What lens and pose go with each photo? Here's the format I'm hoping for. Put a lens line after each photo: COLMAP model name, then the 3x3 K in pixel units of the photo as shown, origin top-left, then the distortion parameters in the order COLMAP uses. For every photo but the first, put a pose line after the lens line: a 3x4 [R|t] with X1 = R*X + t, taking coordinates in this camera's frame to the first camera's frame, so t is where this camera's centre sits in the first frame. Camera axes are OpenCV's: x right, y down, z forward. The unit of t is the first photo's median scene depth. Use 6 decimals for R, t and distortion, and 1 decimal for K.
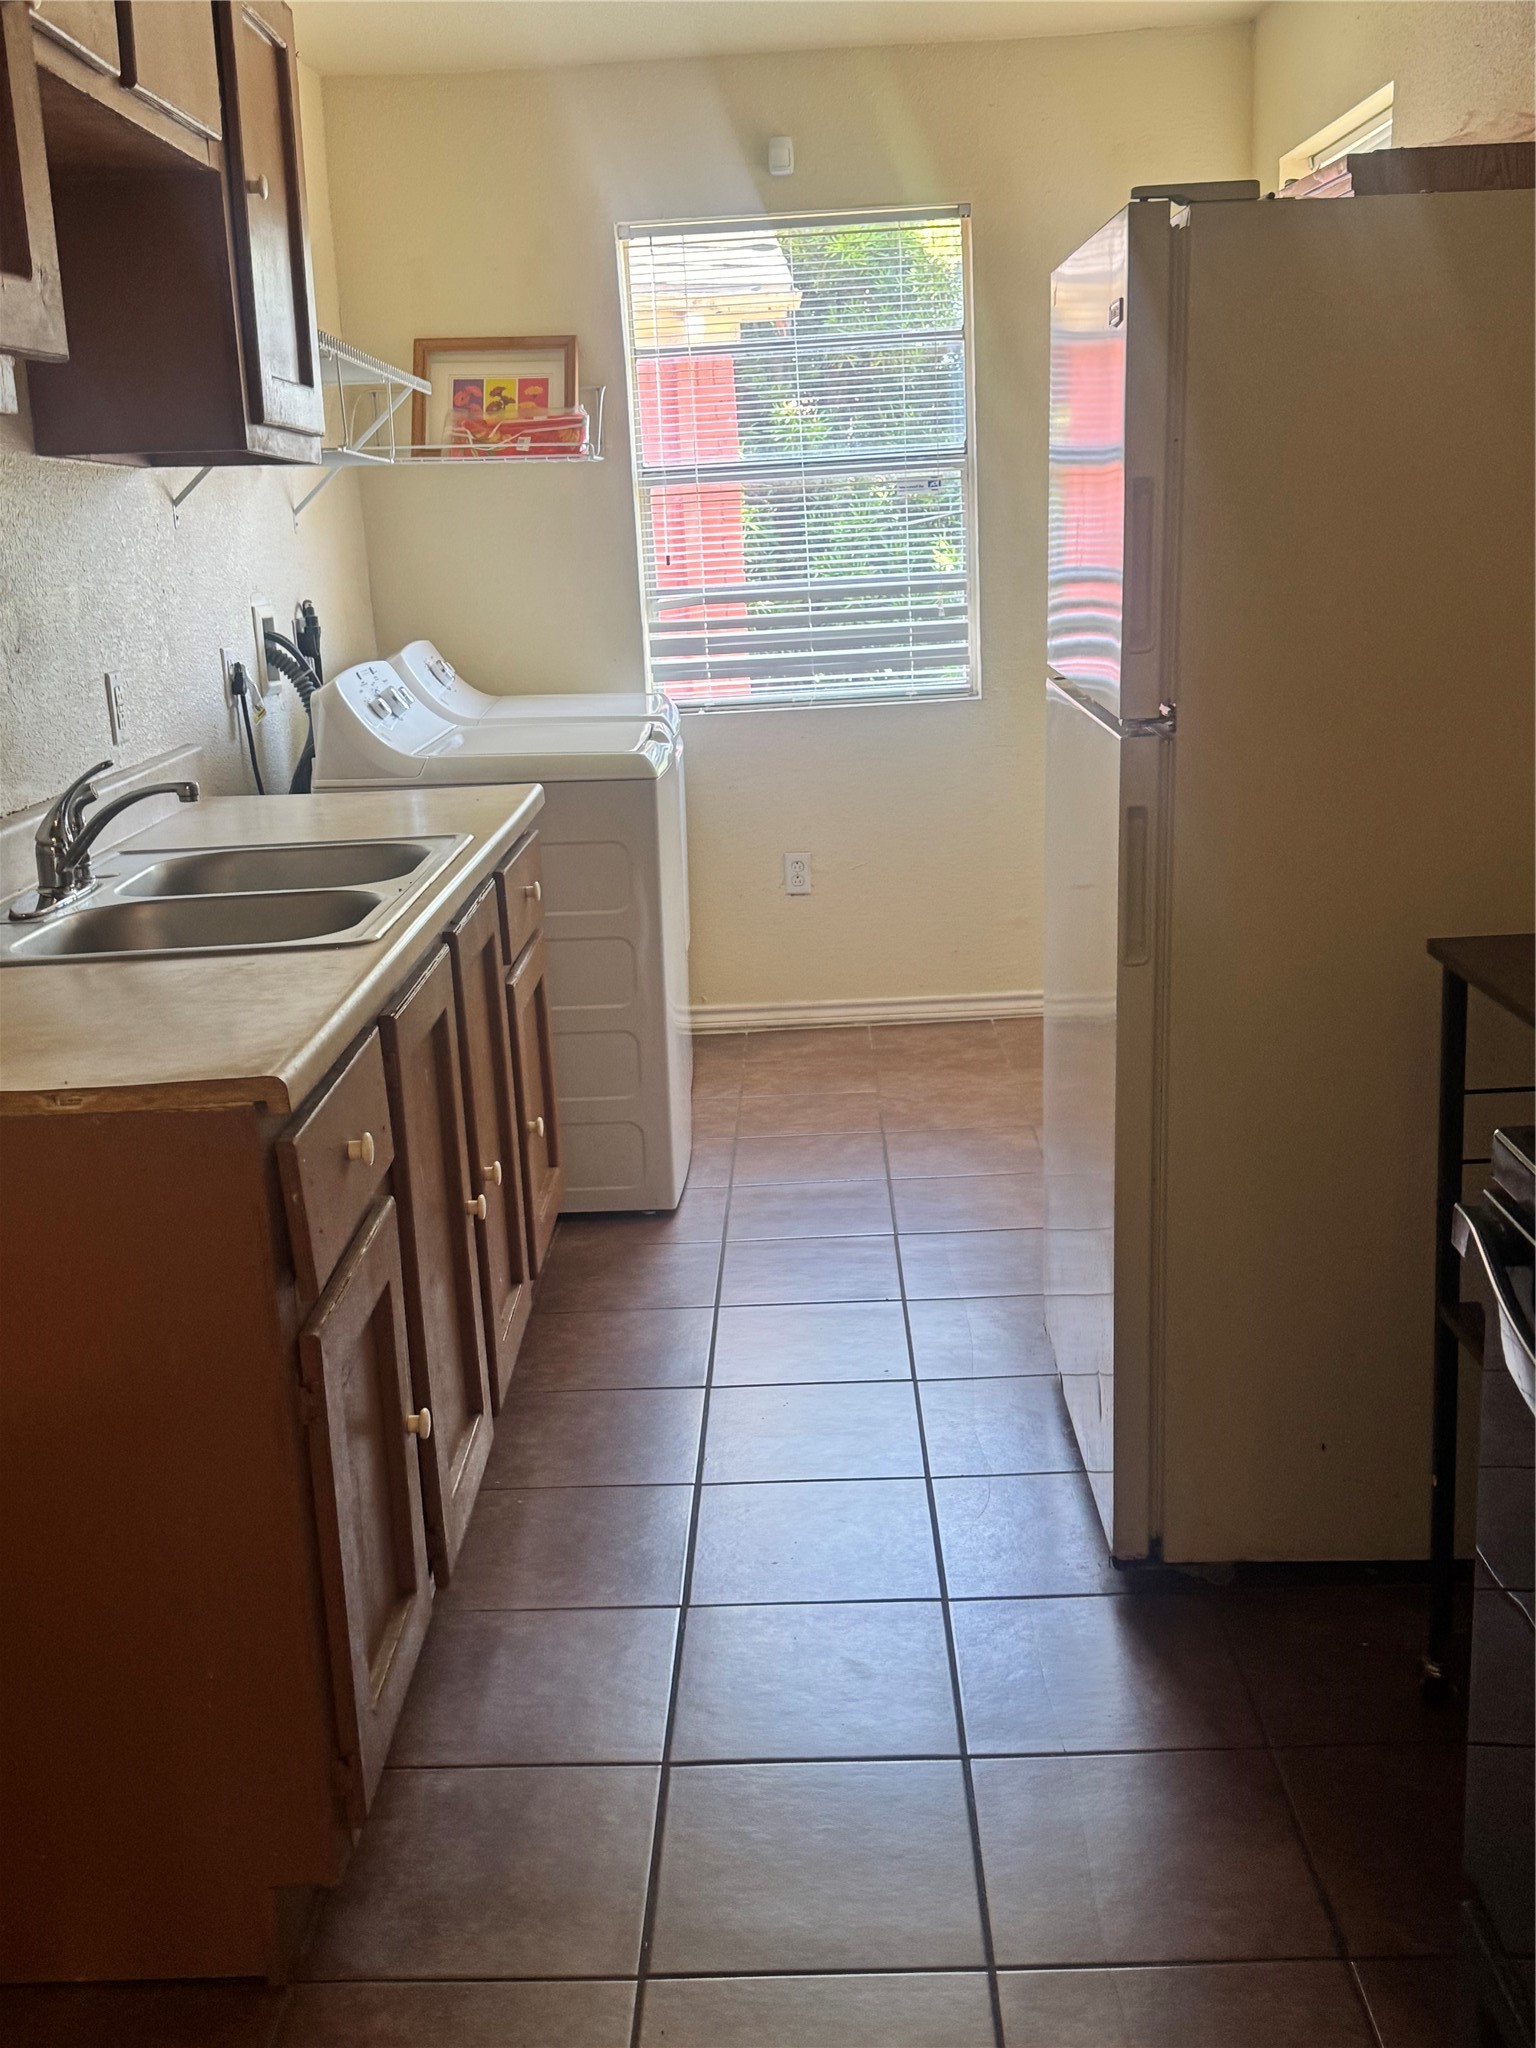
lens RADIAL K [[2059.3, 0, 767.0], [0, 2059.3, 1024.9], [0, 0, 1]] dist [0.119353, 0.000000]
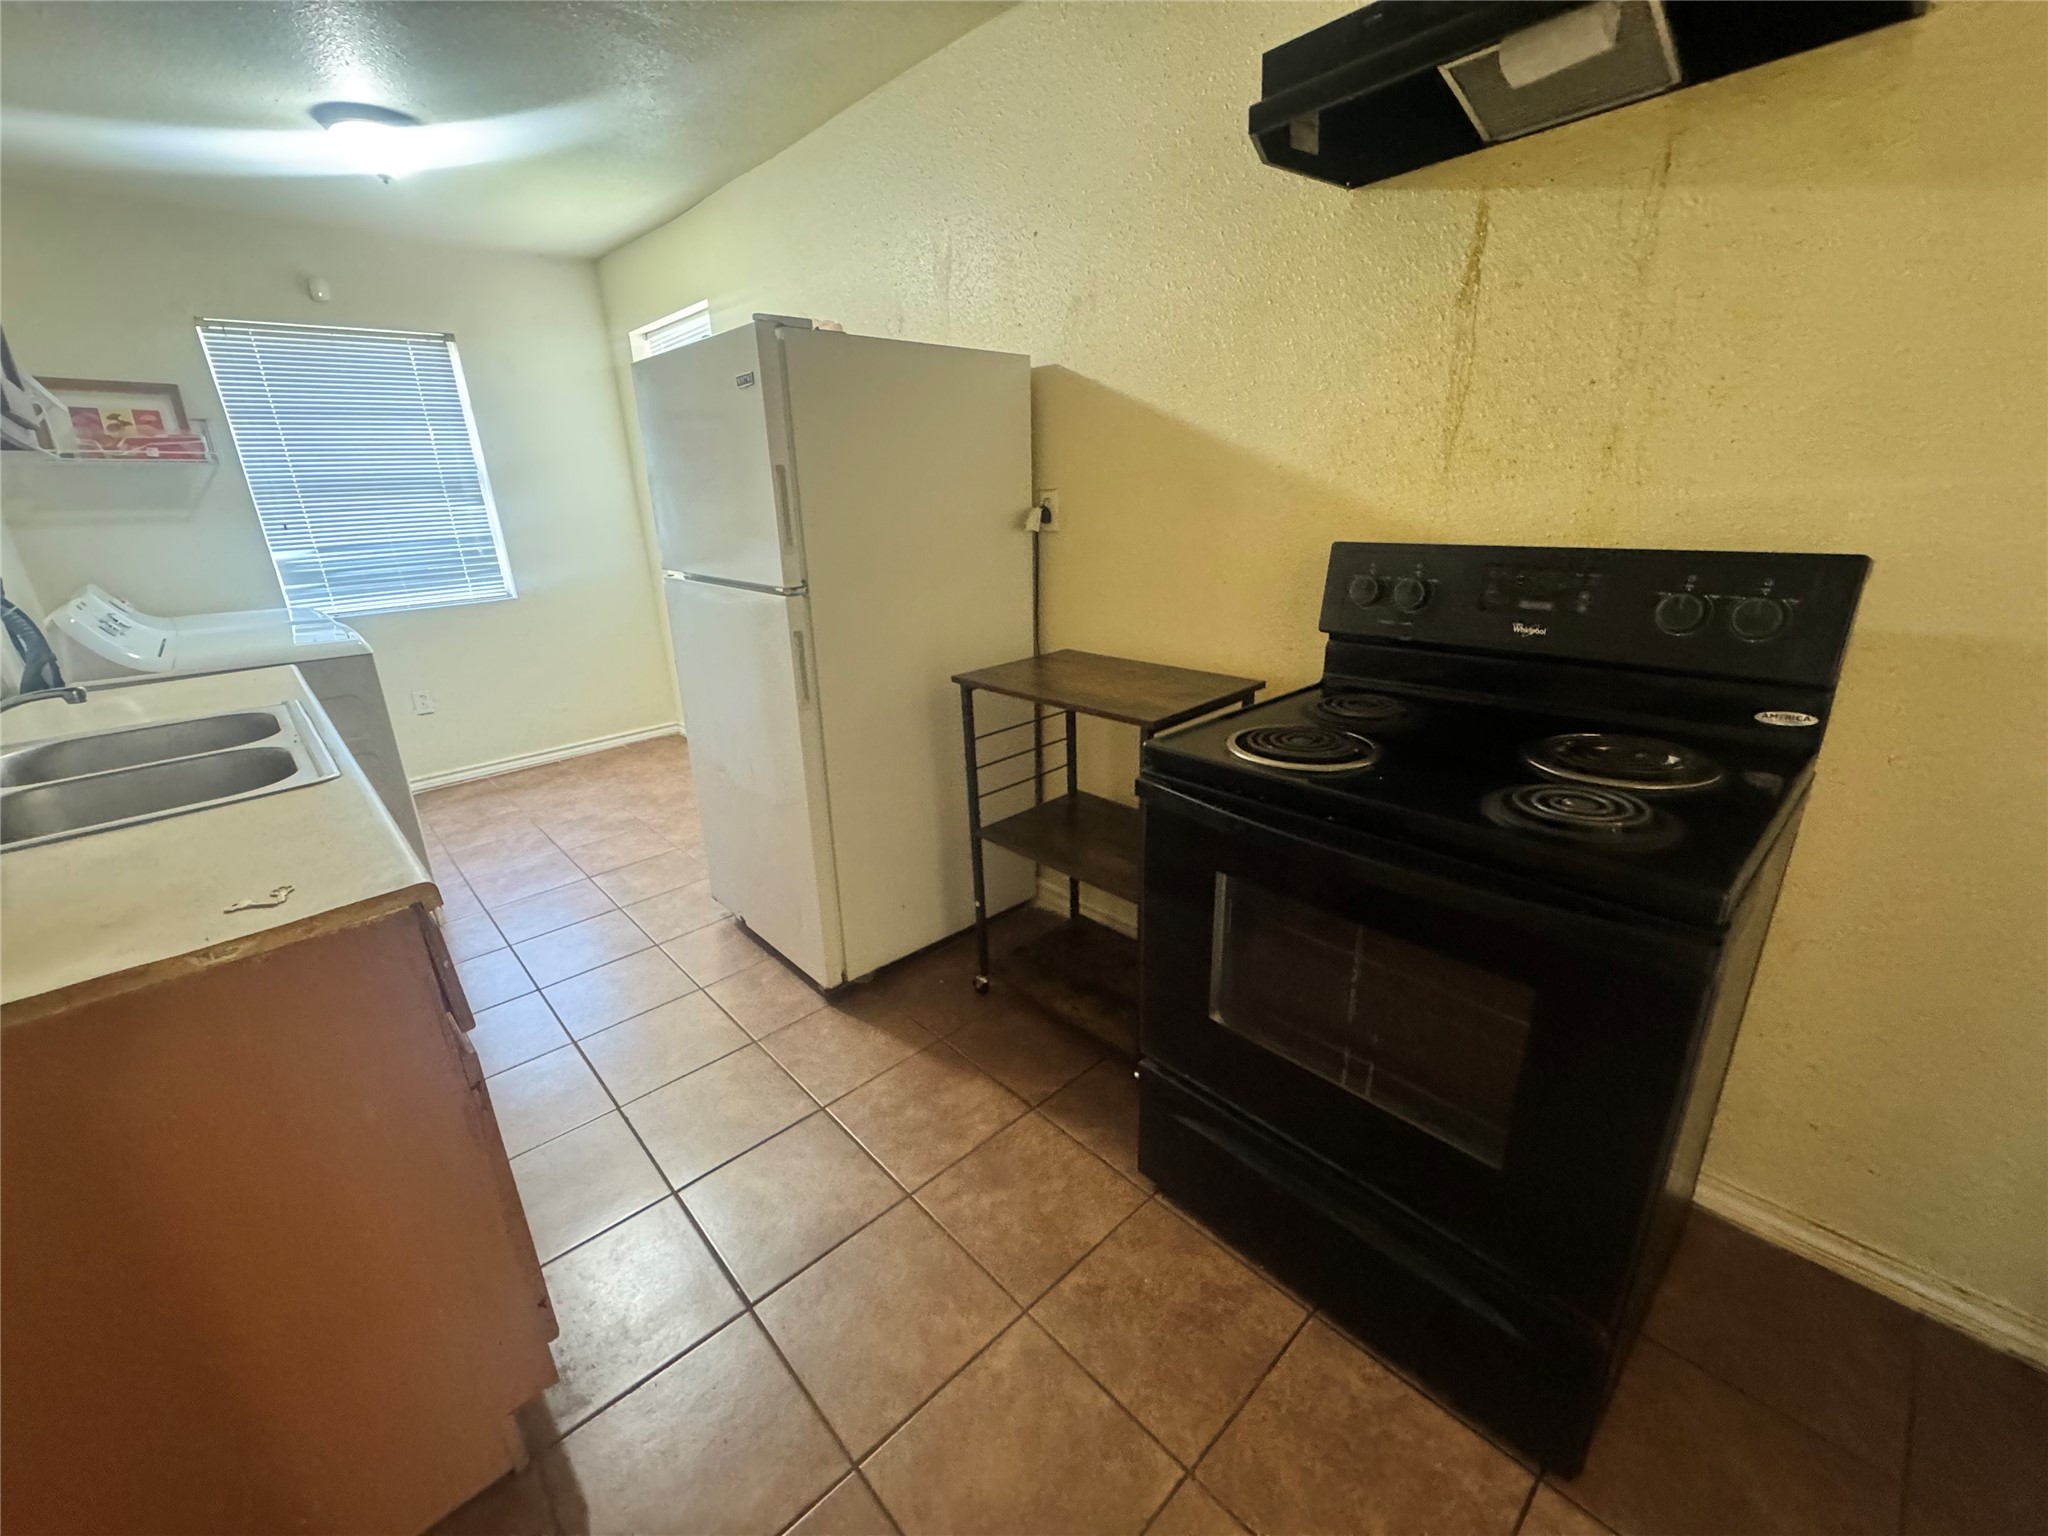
lens RADIAL K [[831.5, 0, 1023.0], [0, 831.5, 761.1], [0, 0, 1]] dist [0.000912, 0.000425]
pose [[0.720537, -0.199809, 0.664005, -0.107778], [0.169899, 0.979268, 0.110312, -0.015836], [-0.672280, 0.033330, 0.739546, 0.125747]]
